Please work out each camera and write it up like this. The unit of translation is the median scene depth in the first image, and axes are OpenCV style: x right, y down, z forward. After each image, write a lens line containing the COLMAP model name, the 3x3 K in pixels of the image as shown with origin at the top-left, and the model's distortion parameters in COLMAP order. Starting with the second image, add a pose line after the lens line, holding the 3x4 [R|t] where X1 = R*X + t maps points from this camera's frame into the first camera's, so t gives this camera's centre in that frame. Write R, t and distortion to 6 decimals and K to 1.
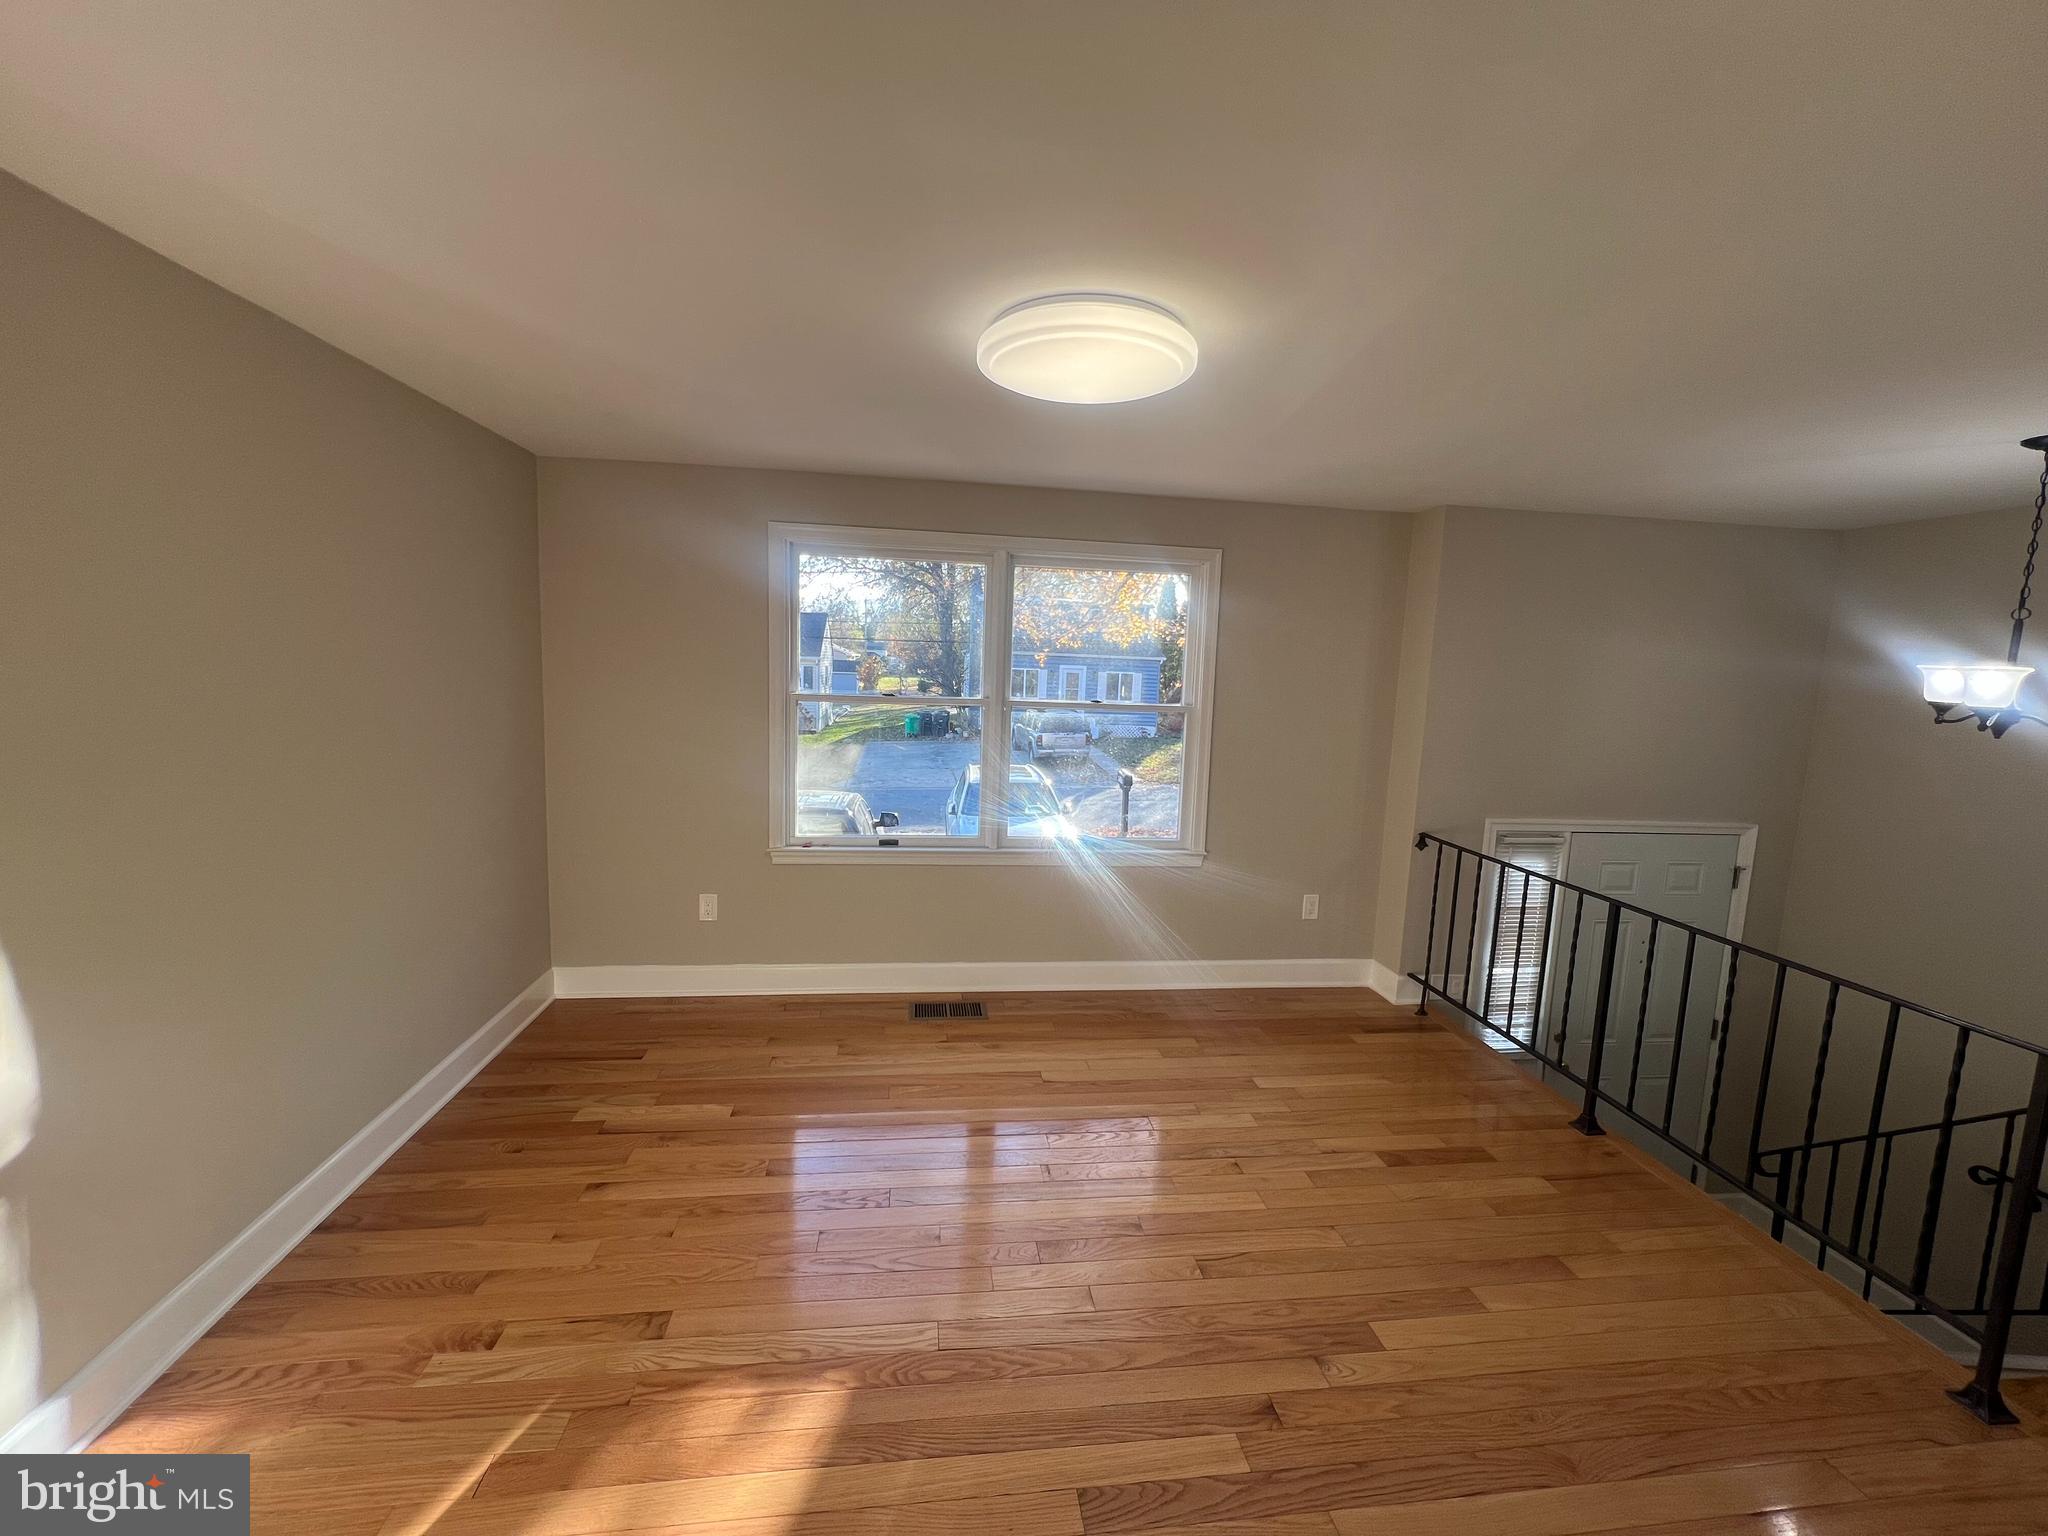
lens RADIAL K [[820.2, 0, 998.4], [0, 820.2, 801.5], [0, 0, 1]] dist [-0.005215, 0.001380]
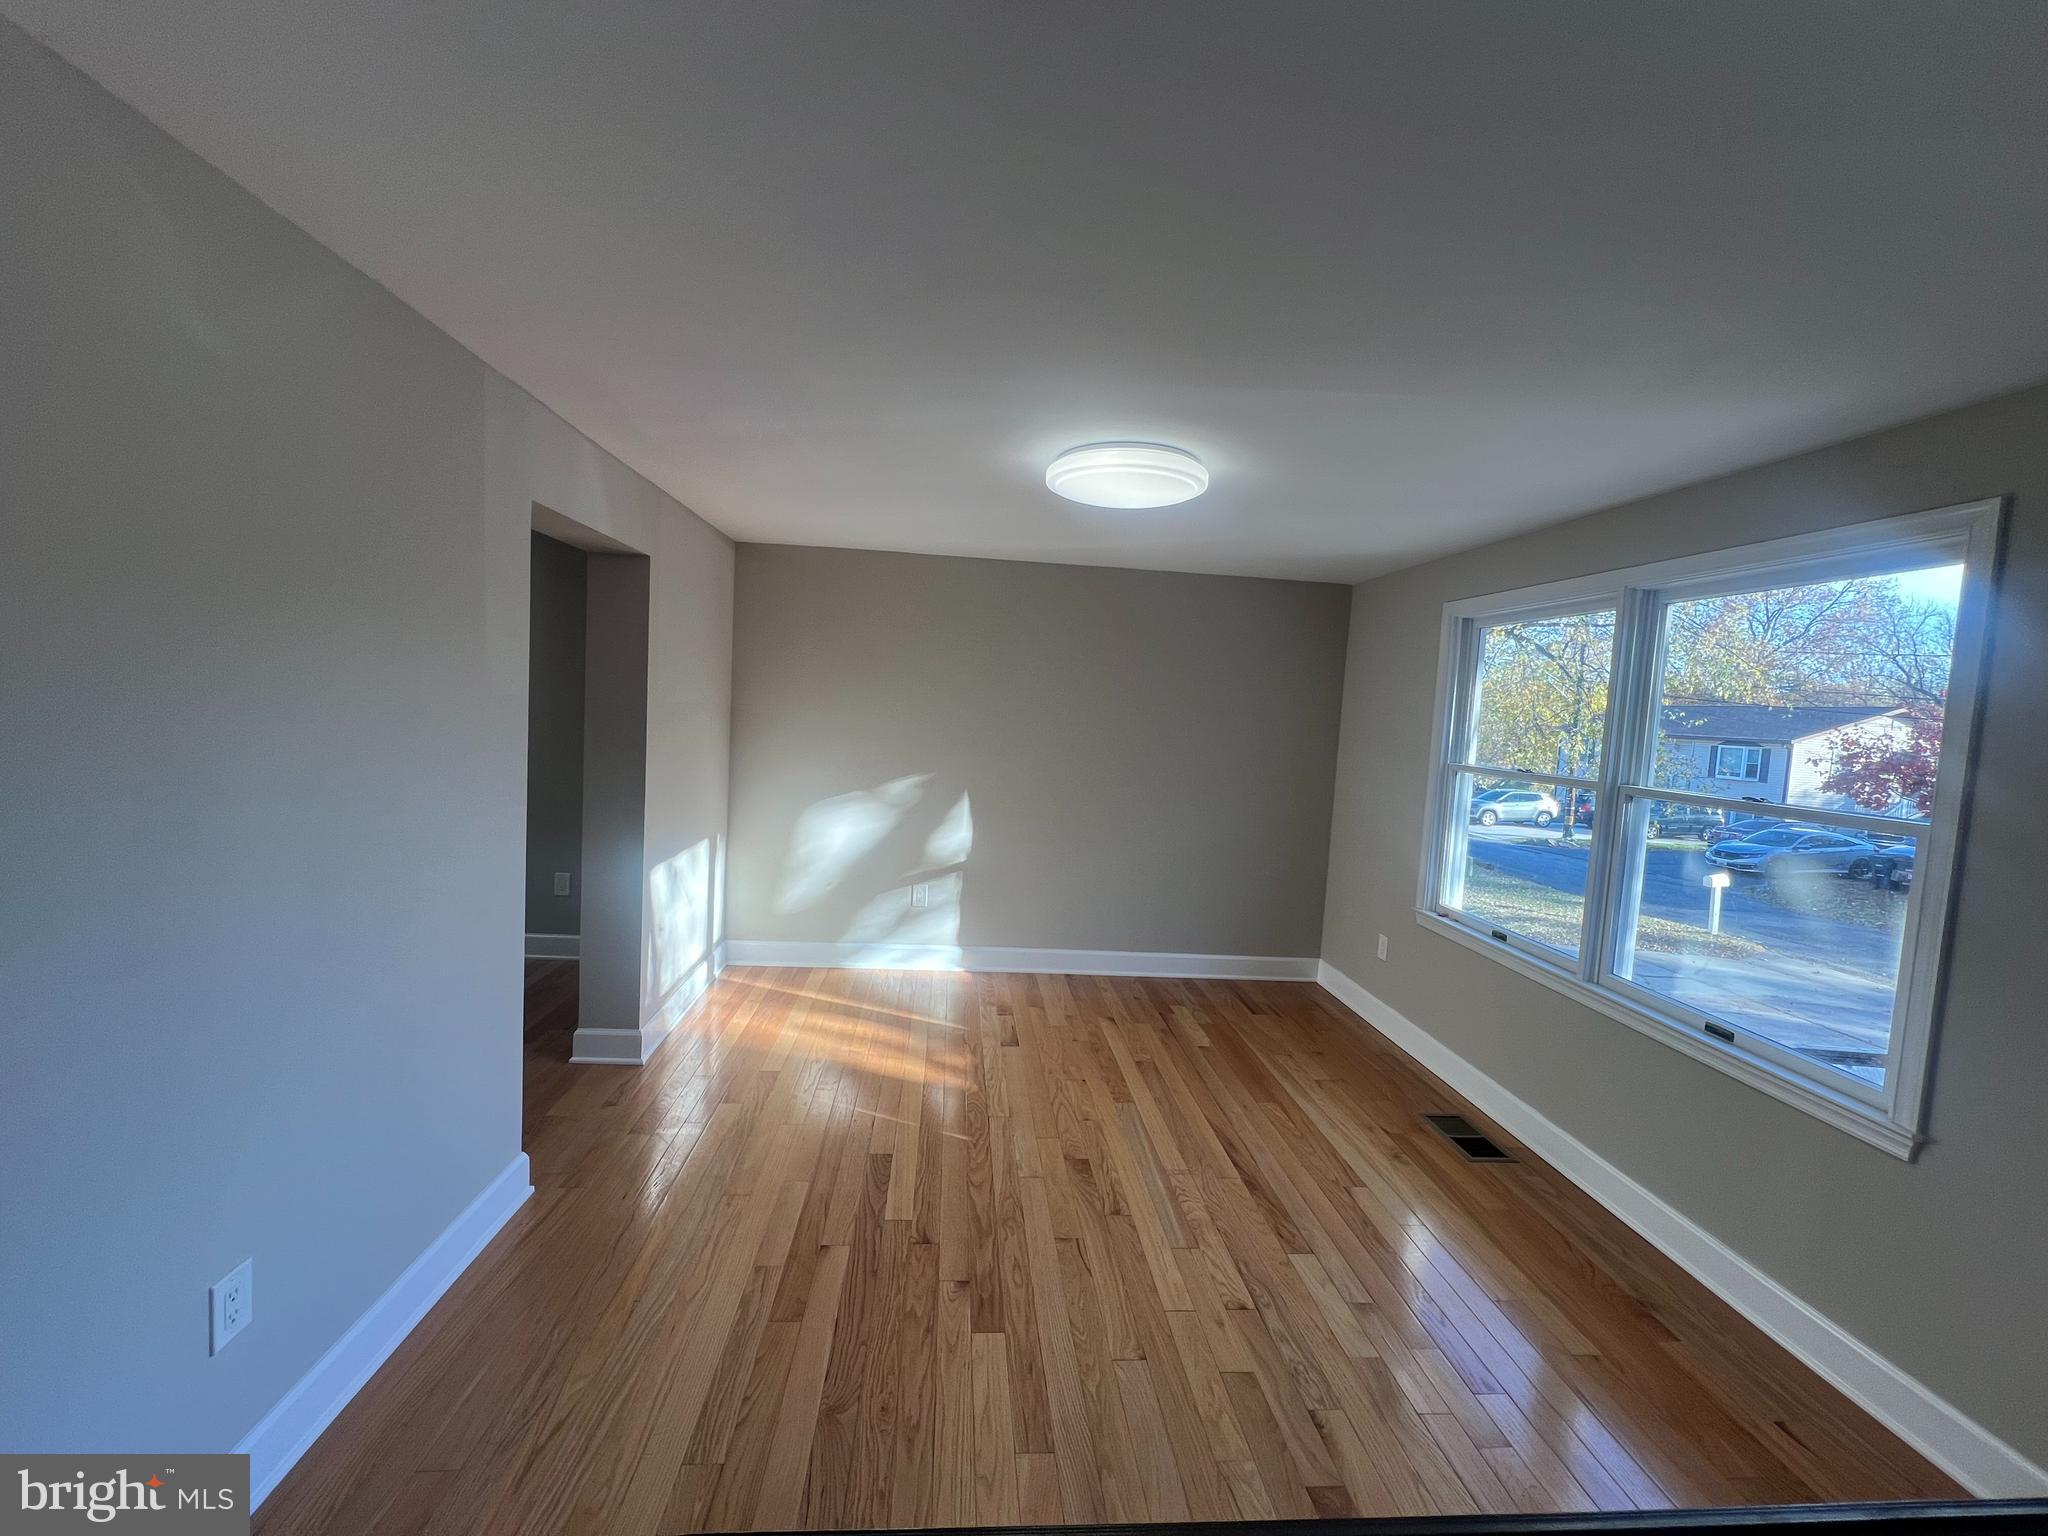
lens RADIAL K [[820.2, 0, 1024.5], [0, 820.2, 757.8], [0, 0, 1]] dist [-0.005215, 0.001380]
pose [[-0.037514, 0.028002, -0.998904, 0.842343], [-0.227355, 0.973153, 0.035818, -0.056949], [0.973089, 0.228449, -0.030140, 0.520858]]
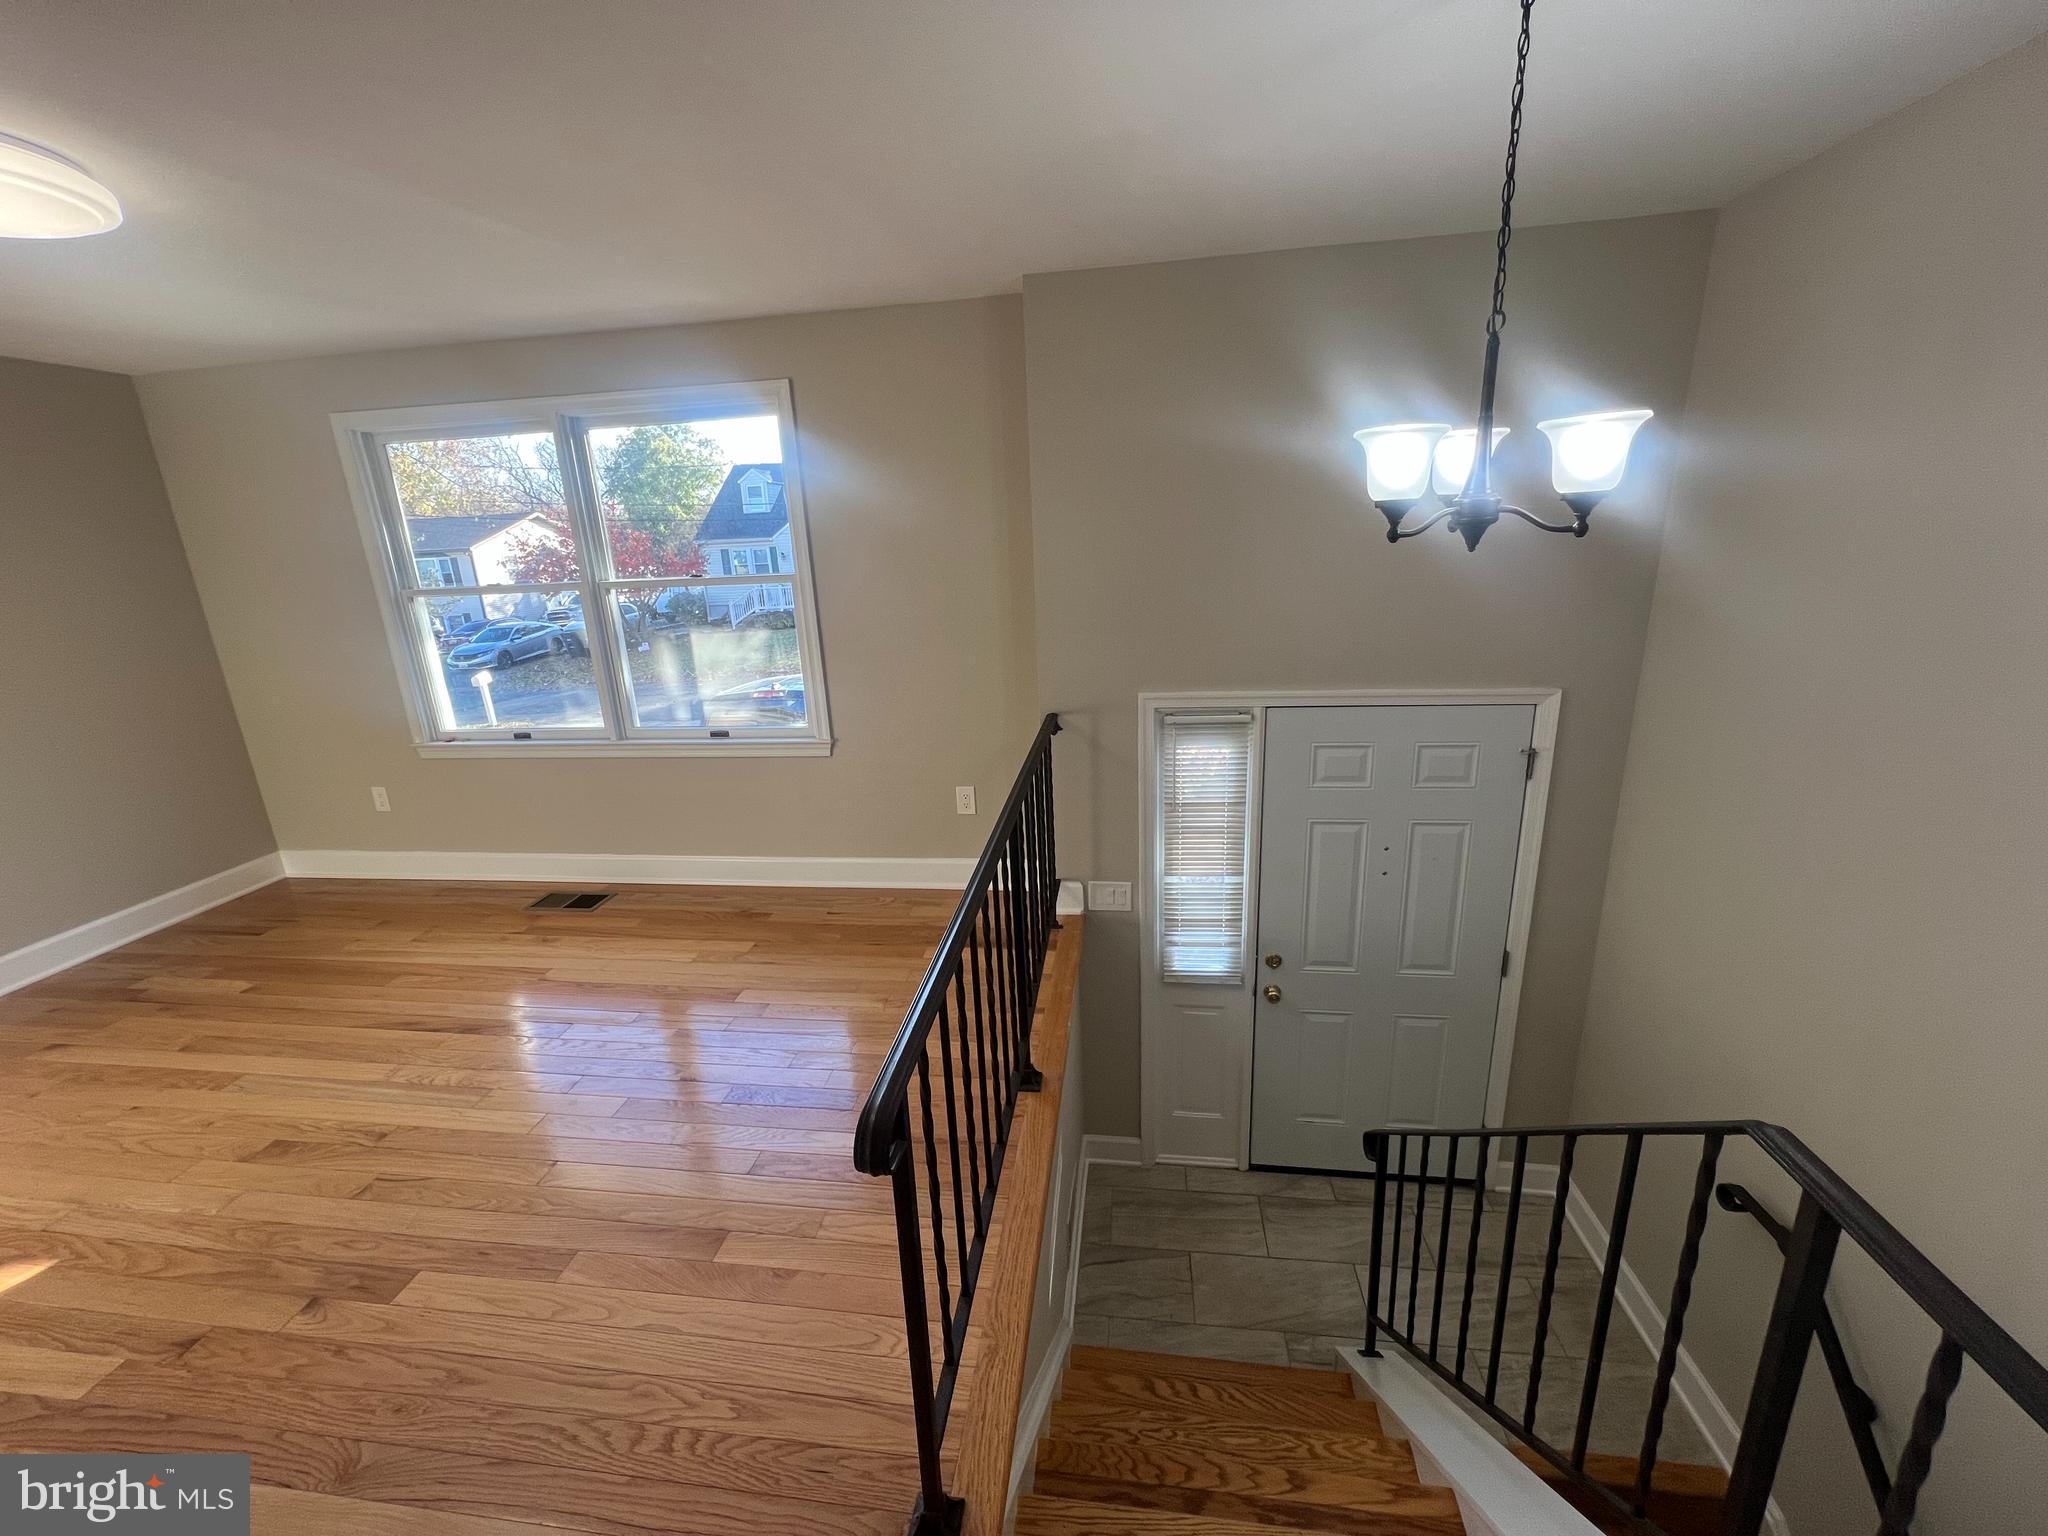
lens RADIAL K [[820.2, 0, 1009.3], [0, 820.2, 766.2], [0, 0, 1]] dist [-0.005215, 0.001380]
pose [[0.961032, -0.005063, -0.276390, 0.783653], [0.036720, 0.993310, 0.109483, -0.000805], [0.273987, -0.115365, 0.954789, 0.217324]]
